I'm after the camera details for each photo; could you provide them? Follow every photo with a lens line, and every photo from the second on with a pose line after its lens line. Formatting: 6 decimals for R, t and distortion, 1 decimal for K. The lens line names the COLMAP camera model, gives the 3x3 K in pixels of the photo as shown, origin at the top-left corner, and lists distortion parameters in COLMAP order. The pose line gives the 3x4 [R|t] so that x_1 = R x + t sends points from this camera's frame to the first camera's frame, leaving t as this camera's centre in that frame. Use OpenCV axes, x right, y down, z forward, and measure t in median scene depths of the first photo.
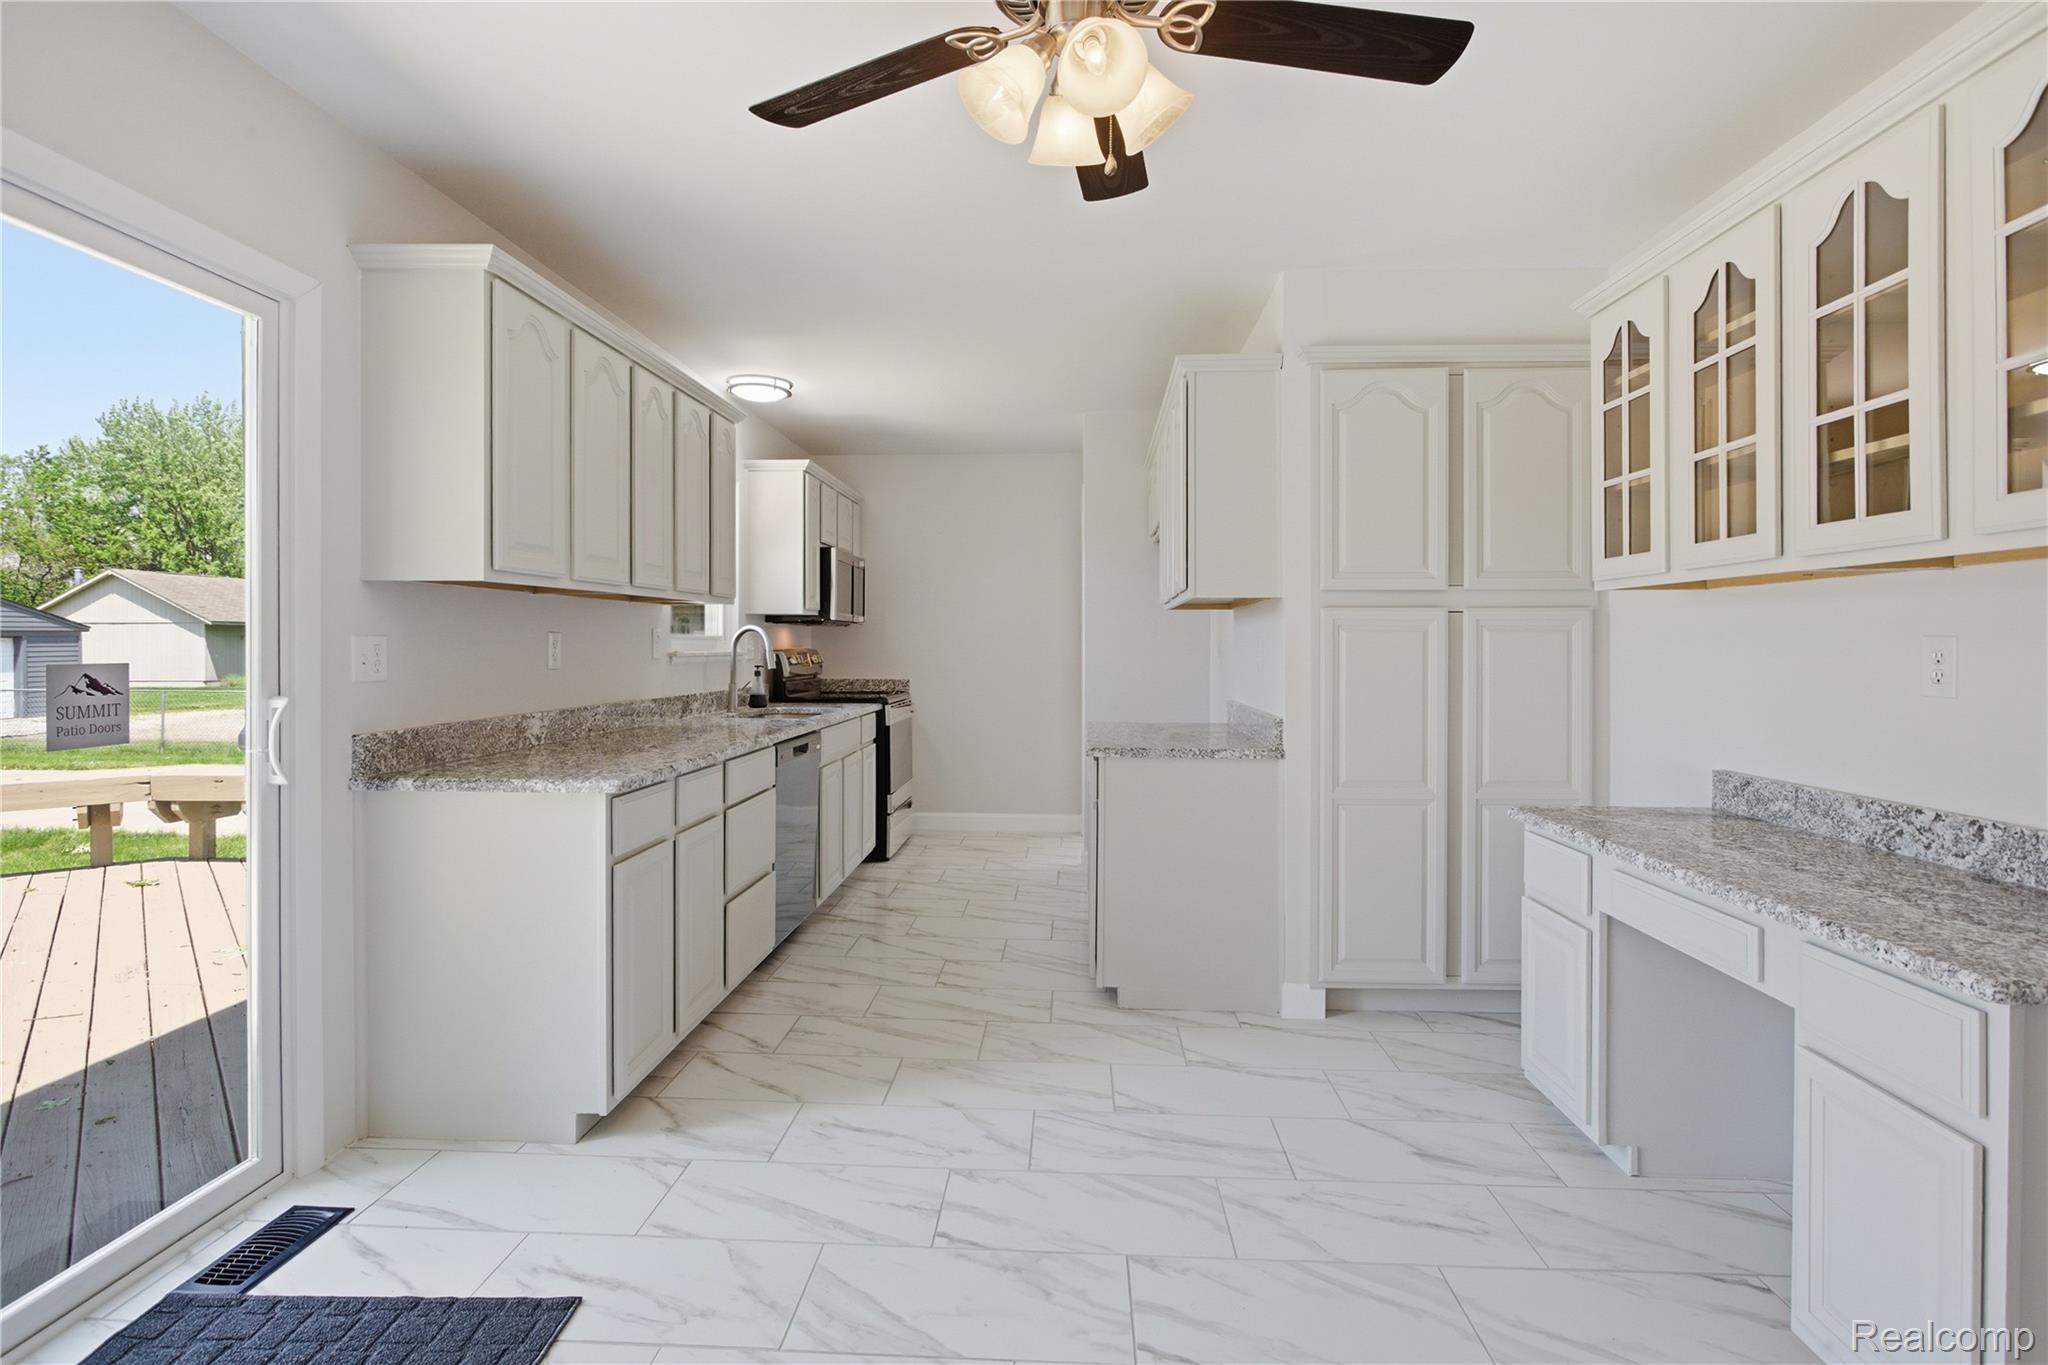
lens RADIAL K [[970.8, 0, 1020.5], [0, 970.8, 658.9], [0, 0, 1]] dist [0.002176, 0.000390]
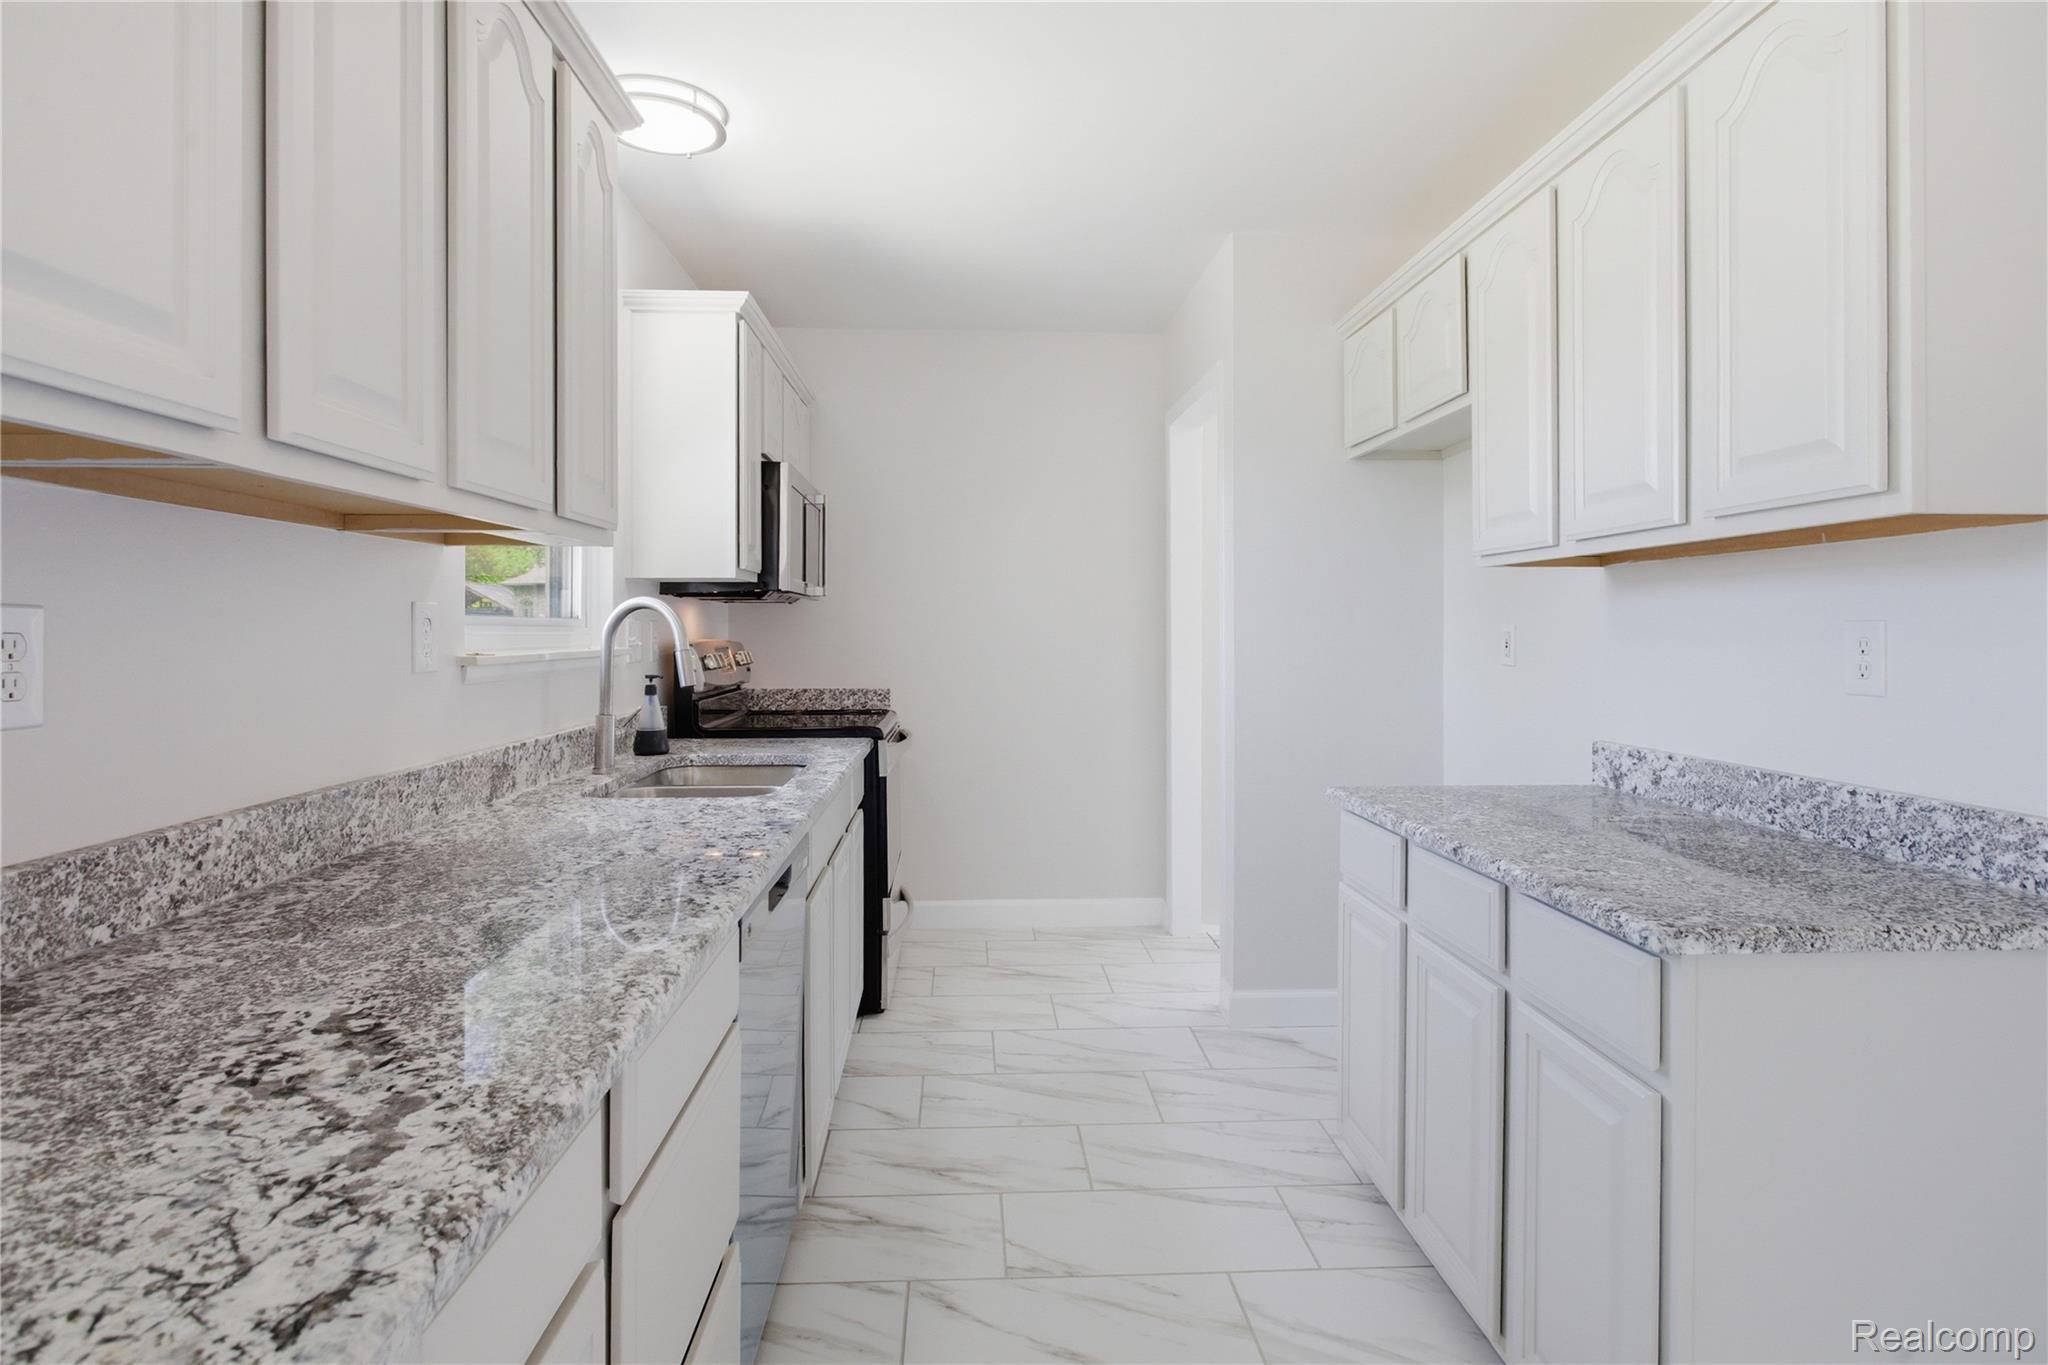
lens RADIAL K [[1041.2, 0, 1023.4], [0, 1041.2, 635.4], [0, 0, 1]] dist [-0.002158, -0.000676]
pose [[0.993762, -0.003052, 0.111480, -0.123476], [0.003992, 0.999958, -0.008214, -0.008664], [-0.111450, 0.008608, 0.993733, 0.387446]]
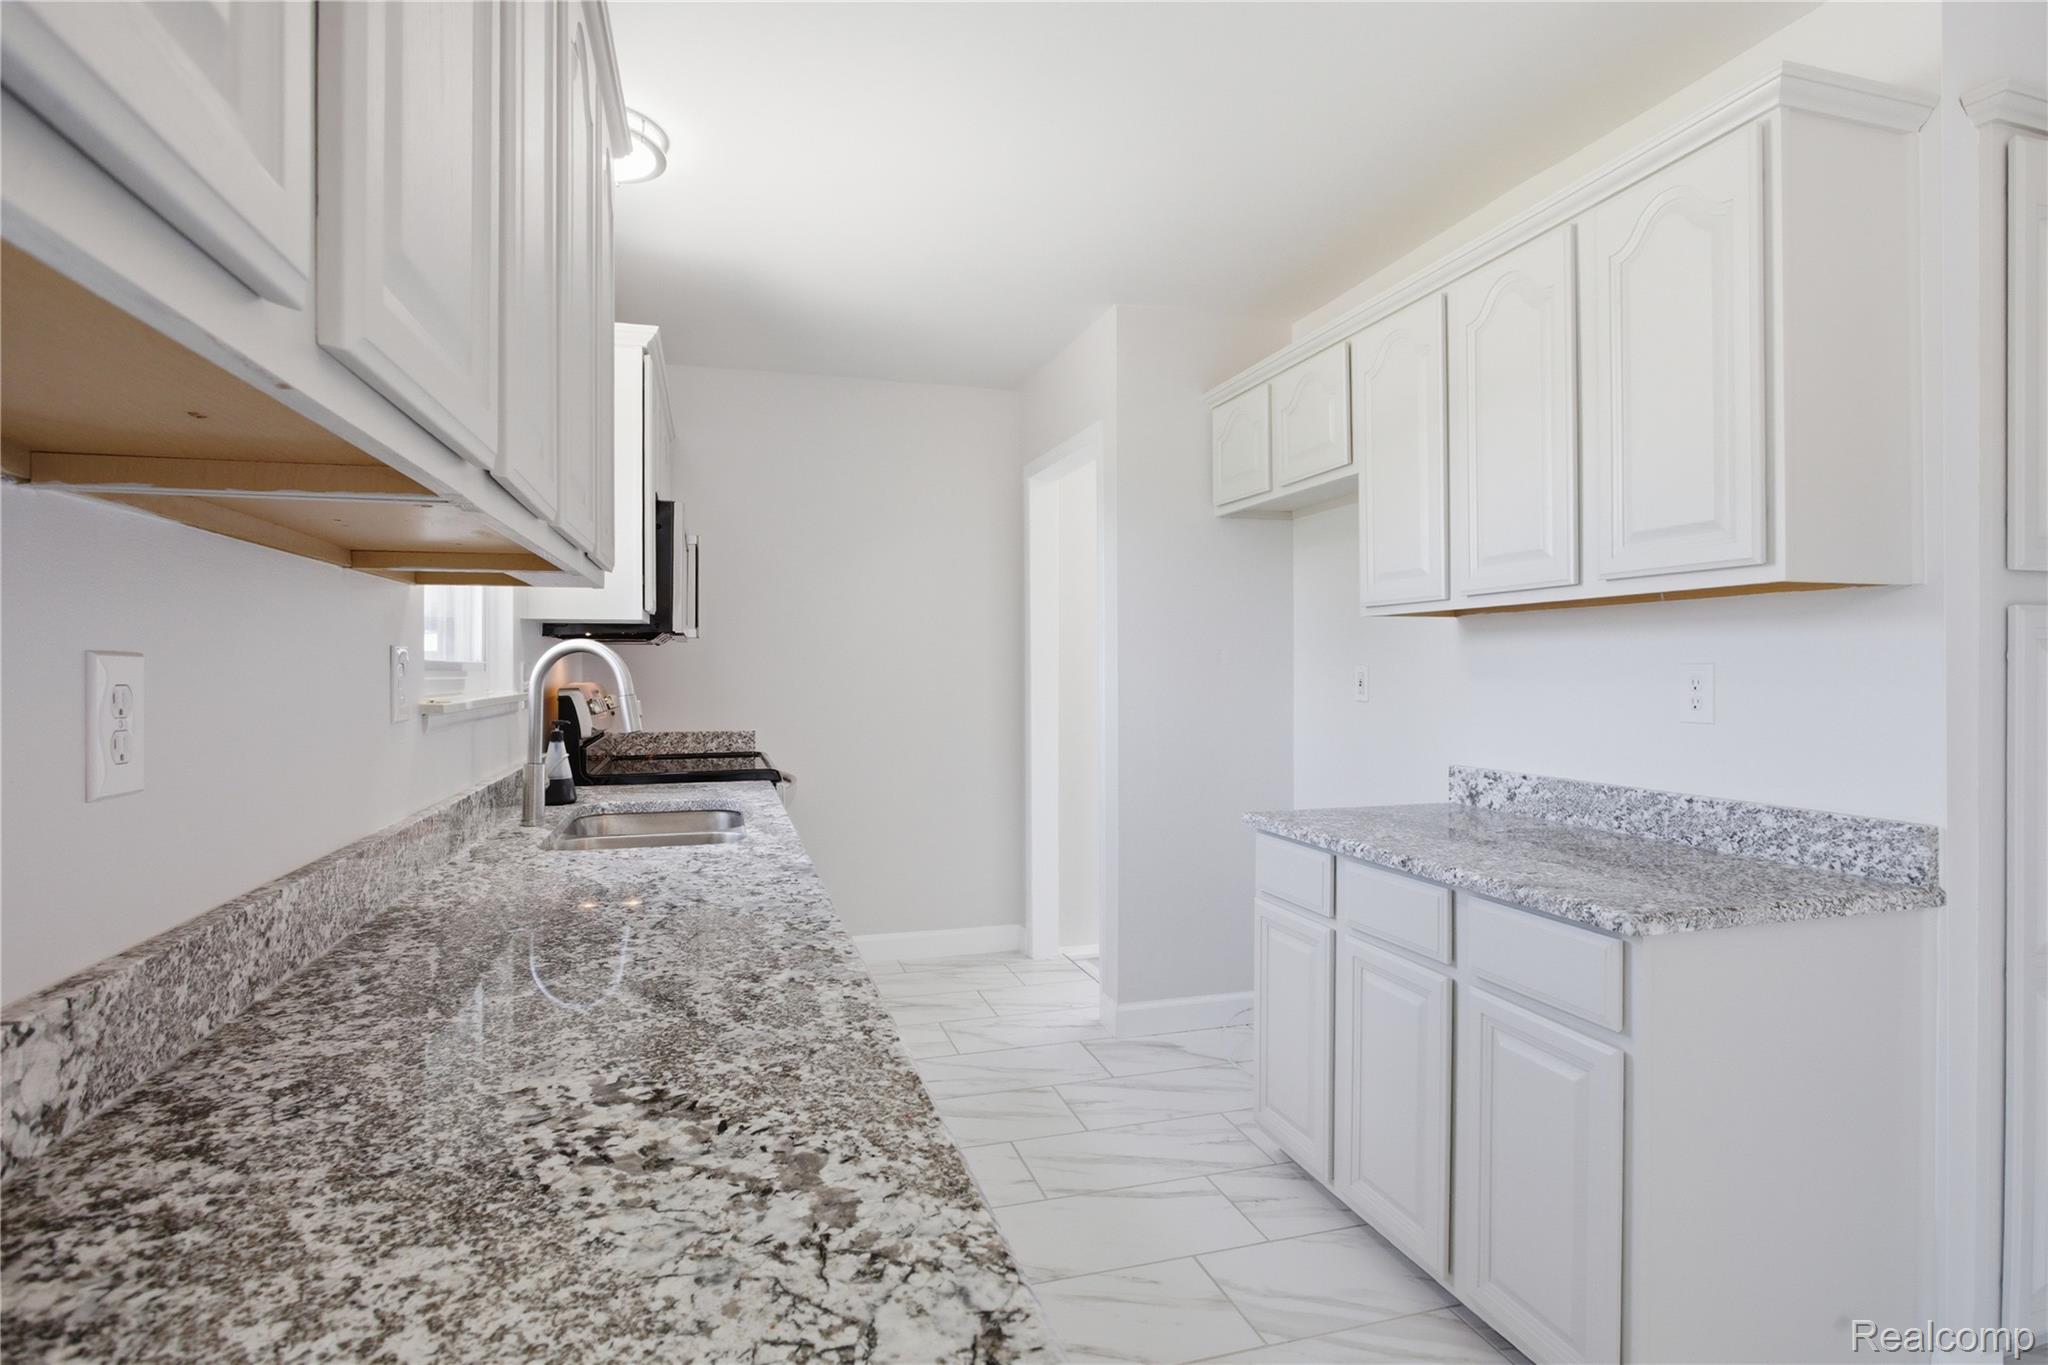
lens RADIAL K [[1008.2, 0, 1018.7], [0, 1008.2, 674.3], [0, 0, 1]] dist [-0.014246, 0.000843]
pose [[0.941183, -0.007225, 0.337821, -0.205605], [0.010158, 0.999925, -0.006914, -0.010626], [-0.337746, 0.009939, 0.941185, 0.399788]]
